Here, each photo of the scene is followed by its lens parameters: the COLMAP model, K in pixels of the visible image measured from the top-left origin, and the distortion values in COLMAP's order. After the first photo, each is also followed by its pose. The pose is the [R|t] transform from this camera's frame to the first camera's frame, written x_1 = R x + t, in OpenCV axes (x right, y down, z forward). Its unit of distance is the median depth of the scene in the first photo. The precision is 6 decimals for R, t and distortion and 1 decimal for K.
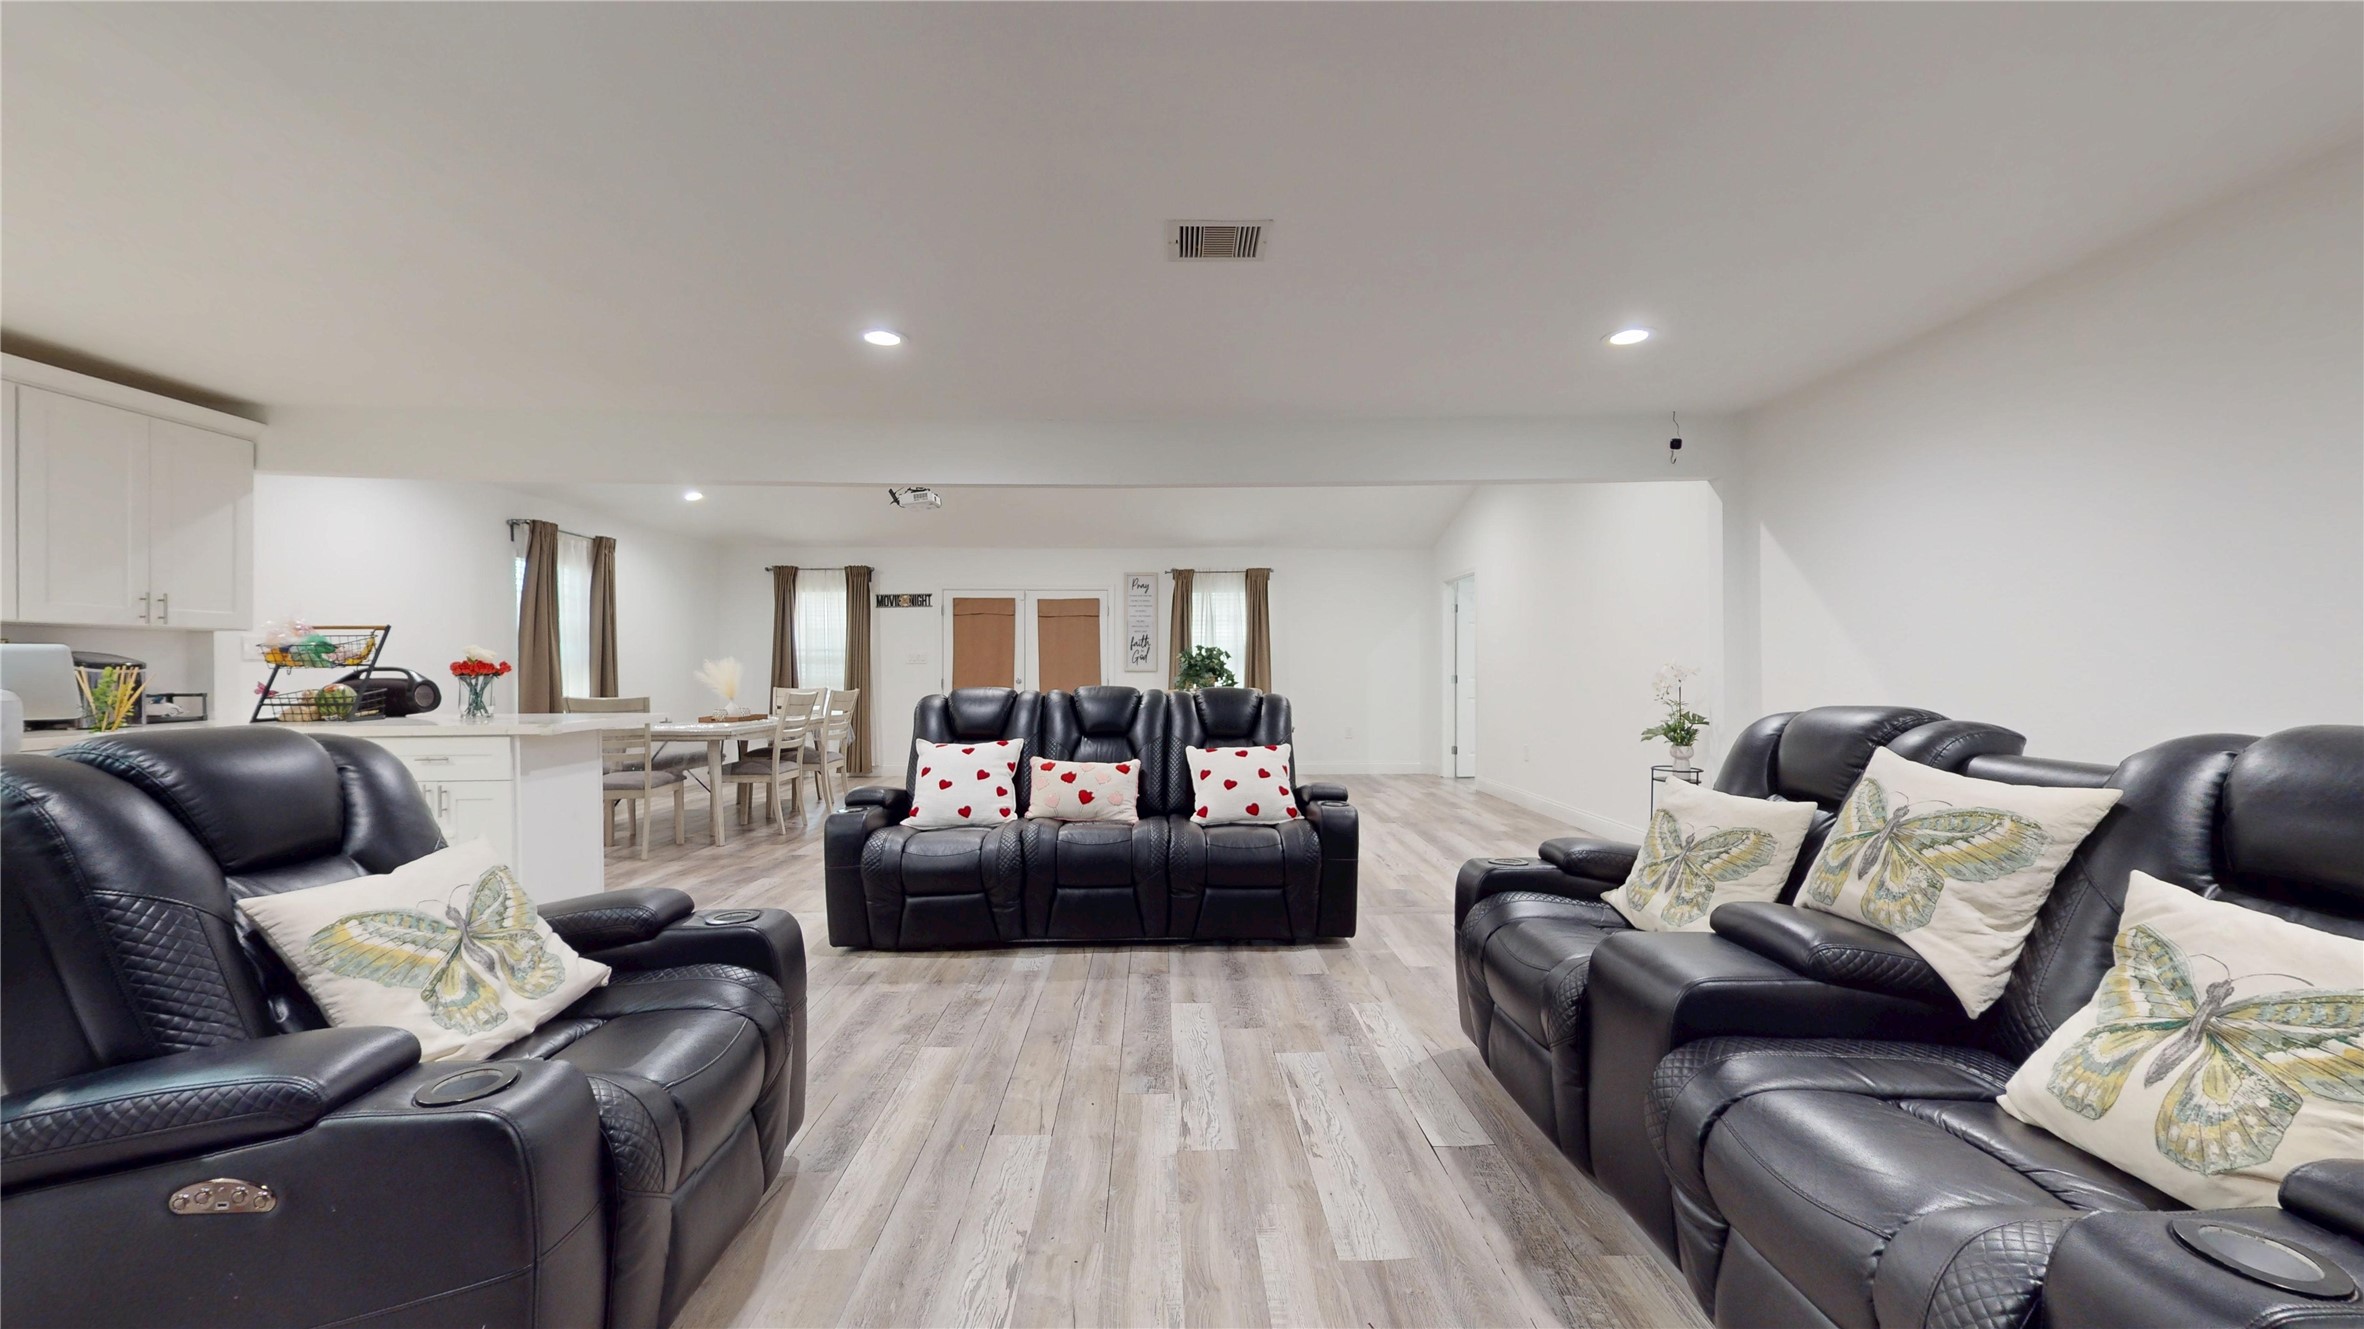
lens RADIAL K [[864.0, 0, 1182.0], [0, 864.0, 666.1], [0, 0, 1]] dist [-0.000049, -0.000059]
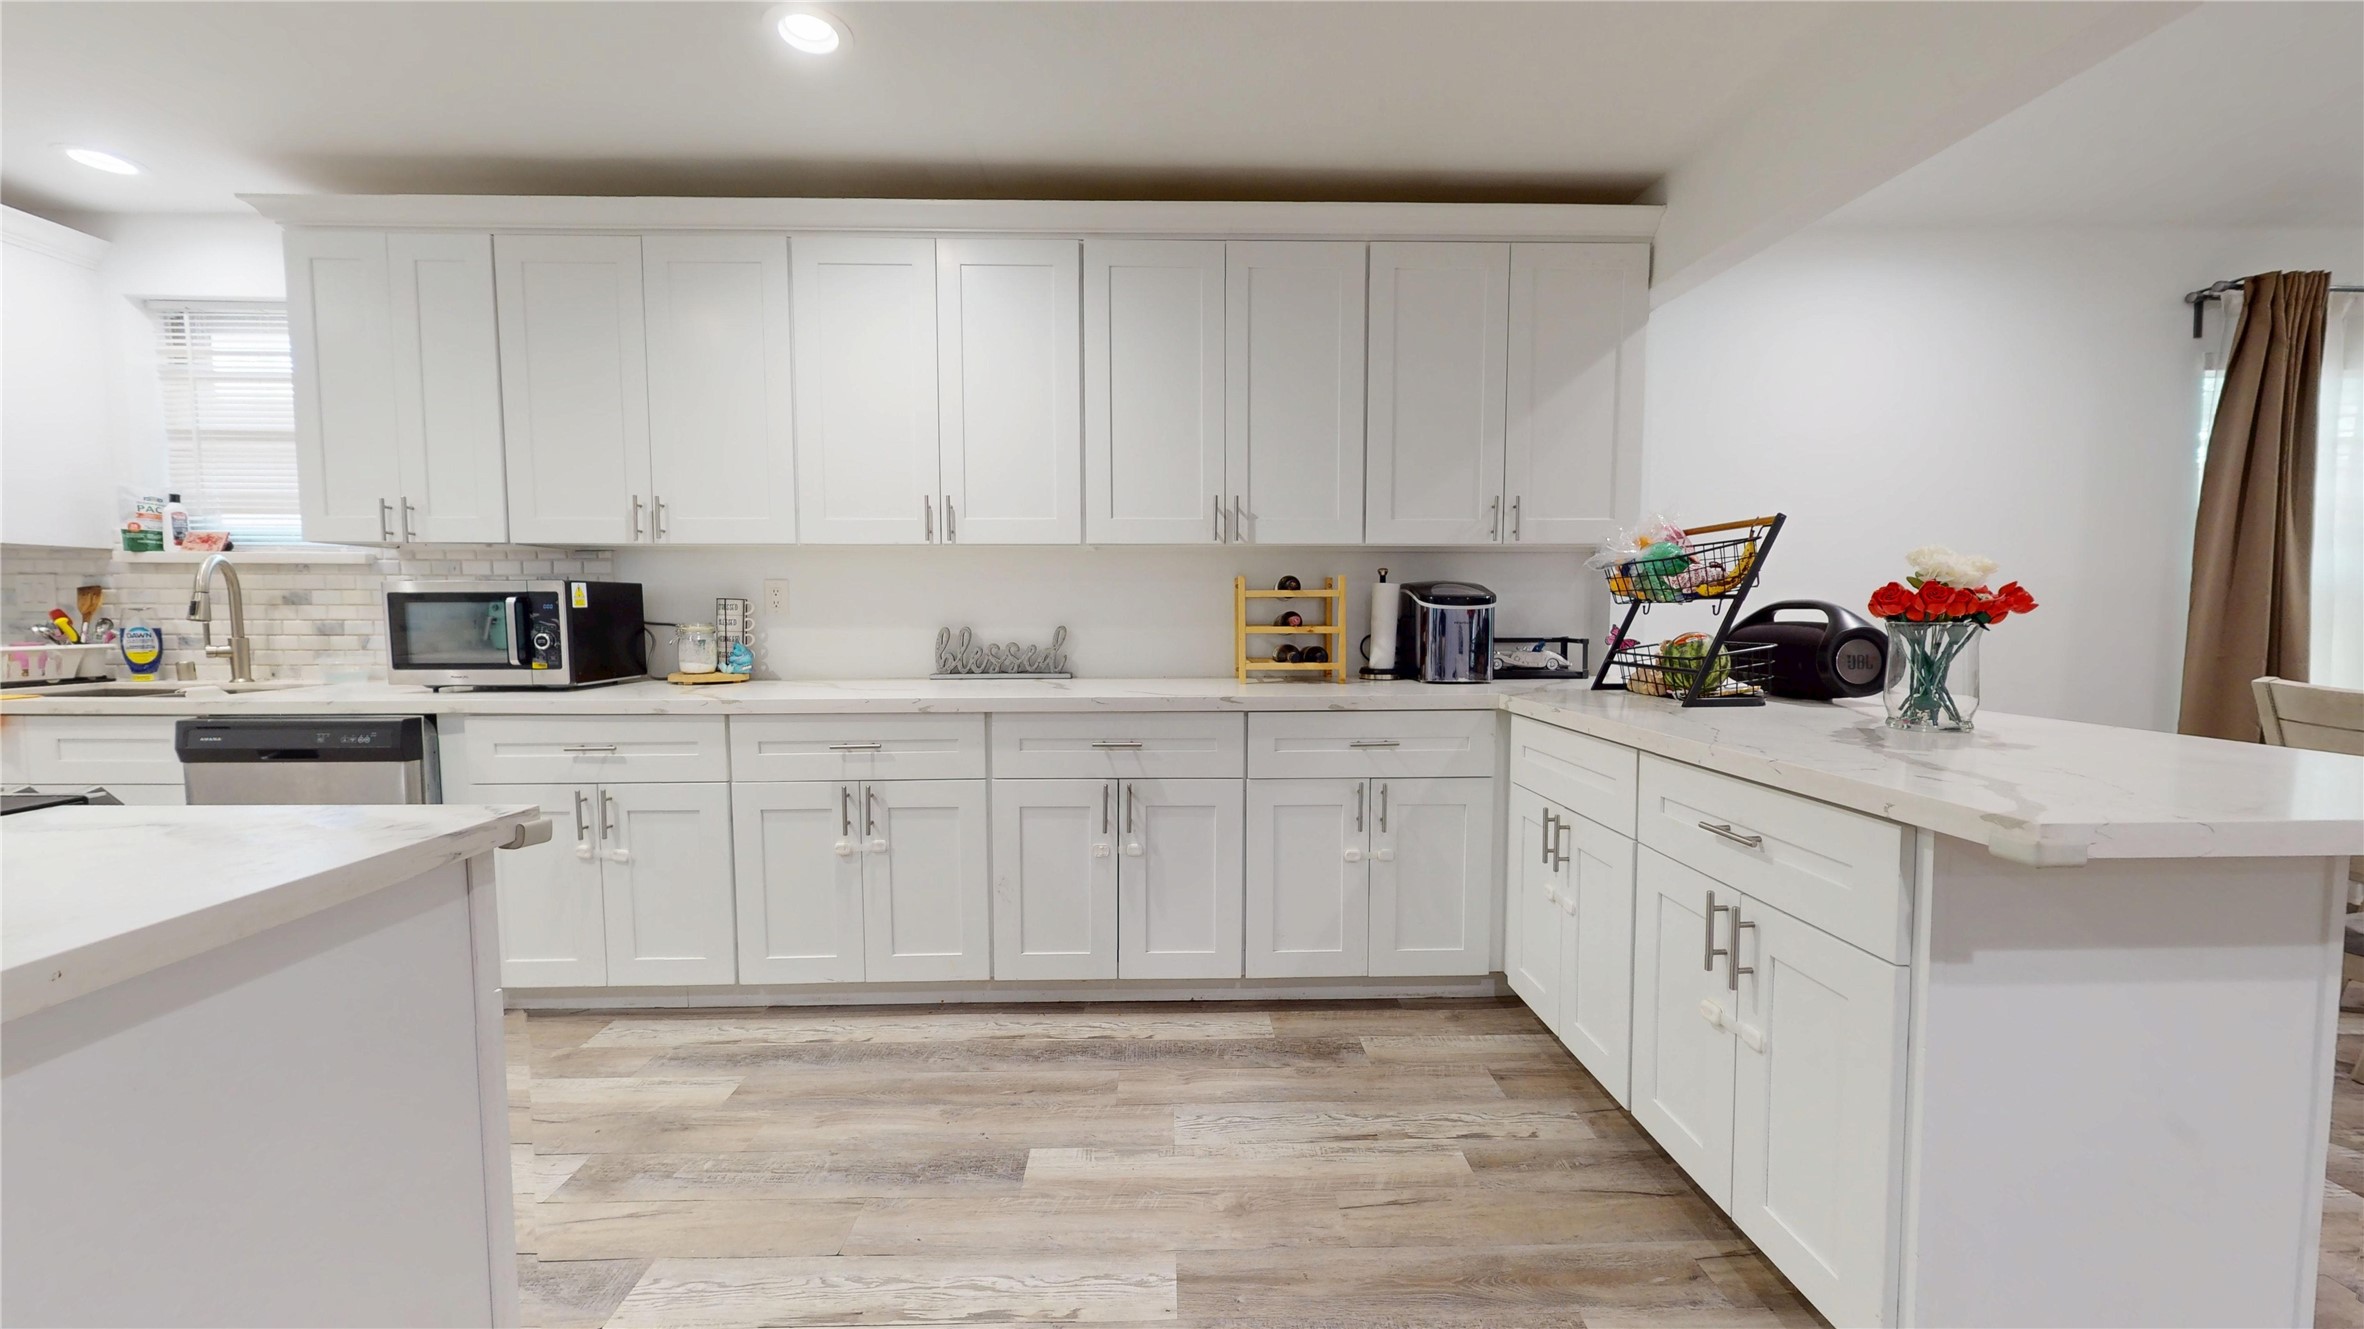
lens RADIAL K [[864.0, 0, 1182.0], [0, 864.0, 666.1], [0, 0, 1]] dist [-0.000049, -0.000059]
pose [[-0.006826, 0.070732, -0.997472, -0.419478], [0.001847, 0.997494, 0.070721, 0.003229], [0.999975, -0.001359, -0.006939, 0.658417]]
